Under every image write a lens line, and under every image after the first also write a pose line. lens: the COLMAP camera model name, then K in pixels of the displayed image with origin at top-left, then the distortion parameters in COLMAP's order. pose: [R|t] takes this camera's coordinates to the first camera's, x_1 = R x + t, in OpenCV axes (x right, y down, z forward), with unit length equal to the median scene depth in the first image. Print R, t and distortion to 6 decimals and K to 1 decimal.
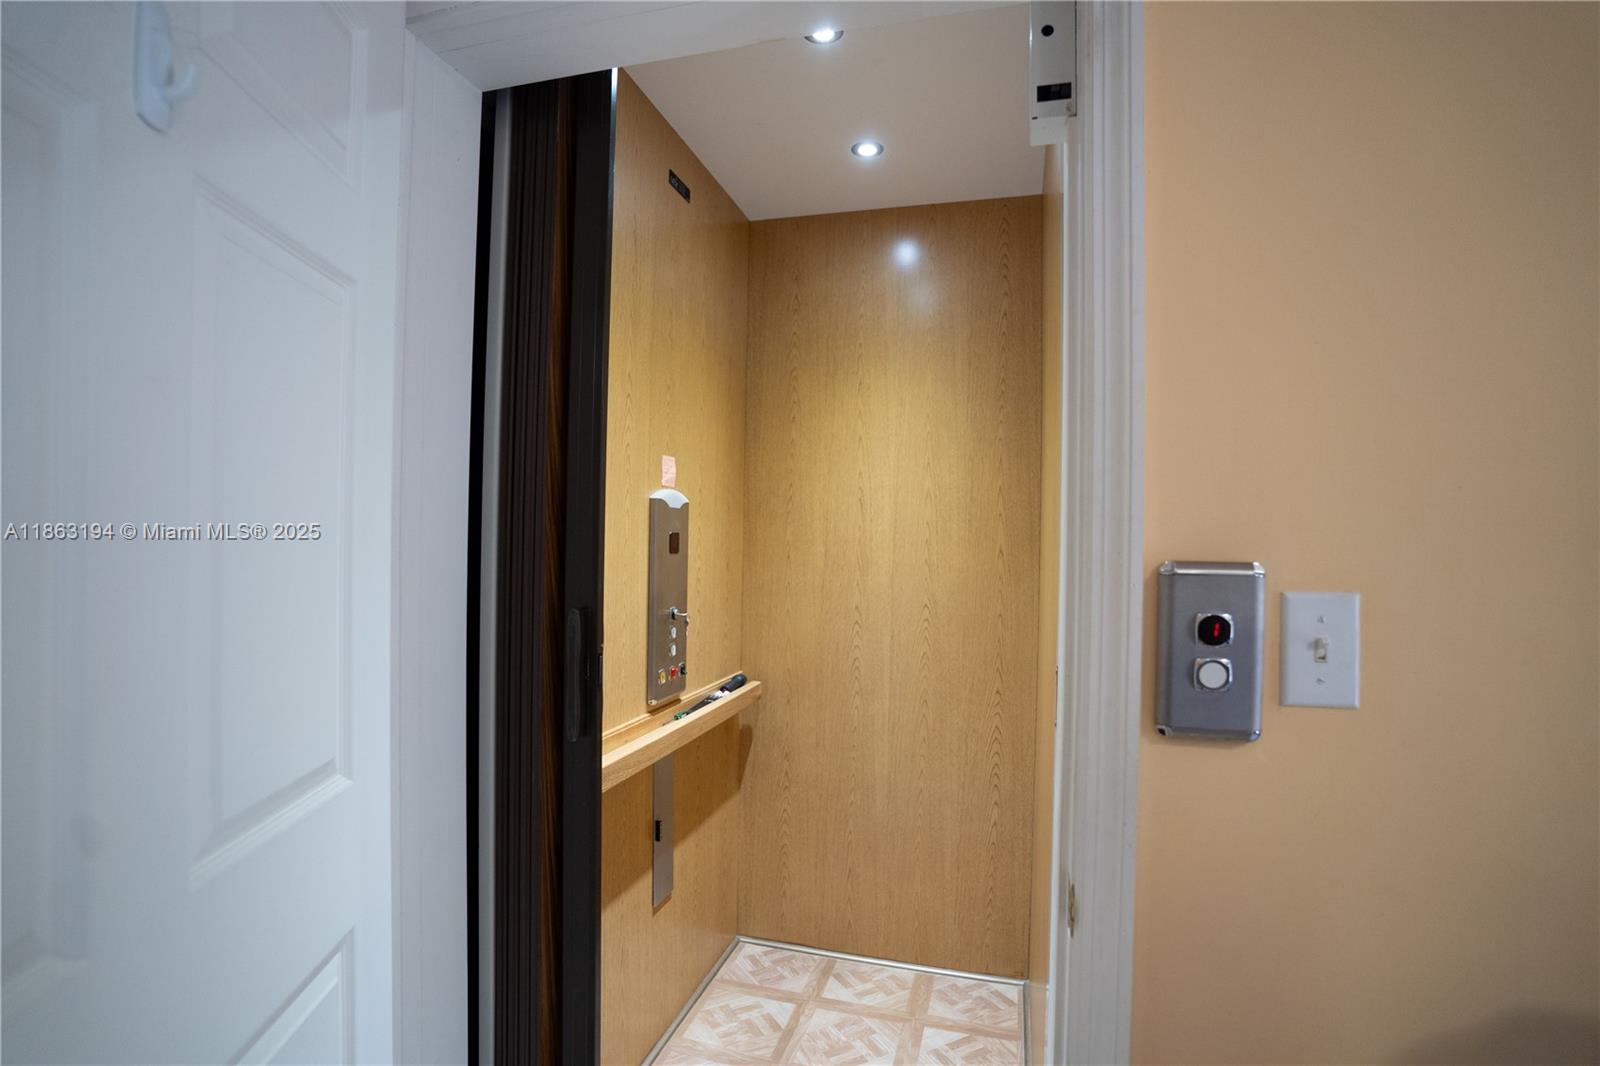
lens RADIAL K [[789.1, 0, 800.0], [0, 789.1, 533.0], [0, 0, 1]] dist [-0.080550, 0.037707]
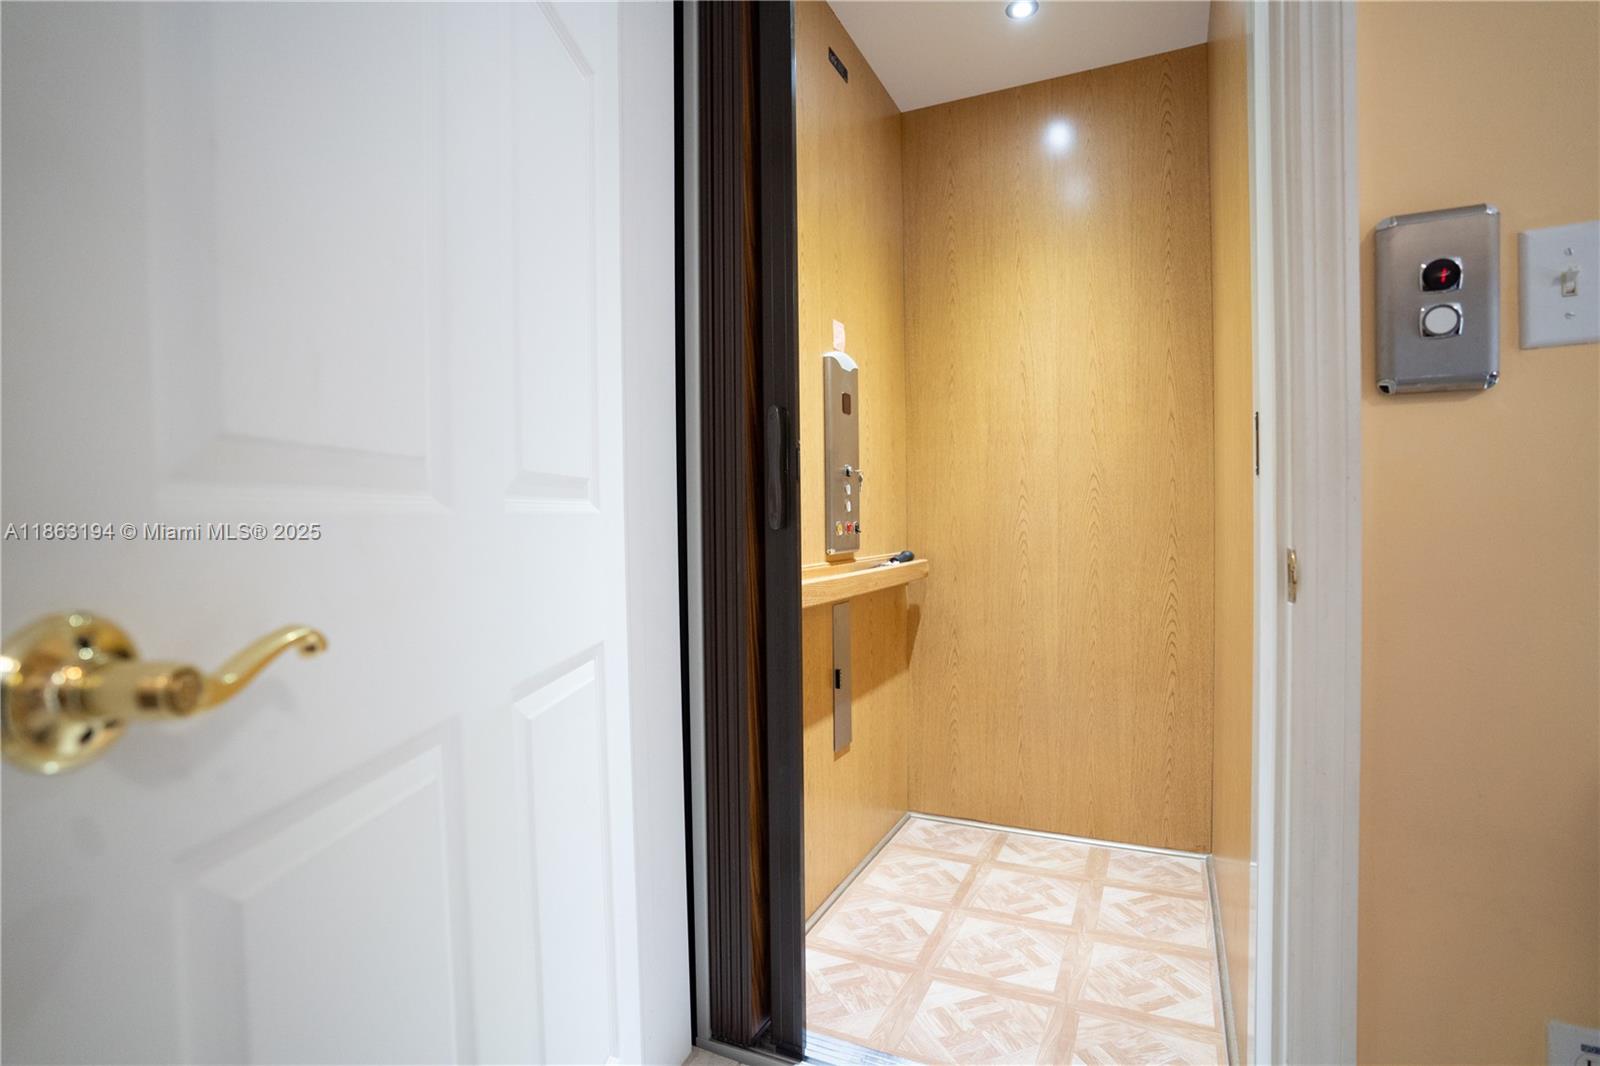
lens RADIAL K [[789.1, 0, 800.0], [0, 789.1, 533.0], [0, 0, 1]] dist [-0.080550, 0.037707]
pose [[0.984877, -0.025104, -0.171426, -0.040476], [0.028978, 0.999377, 0.020136, 0.142904], [0.170814, -0.024799, 0.984991, -0.037577]]
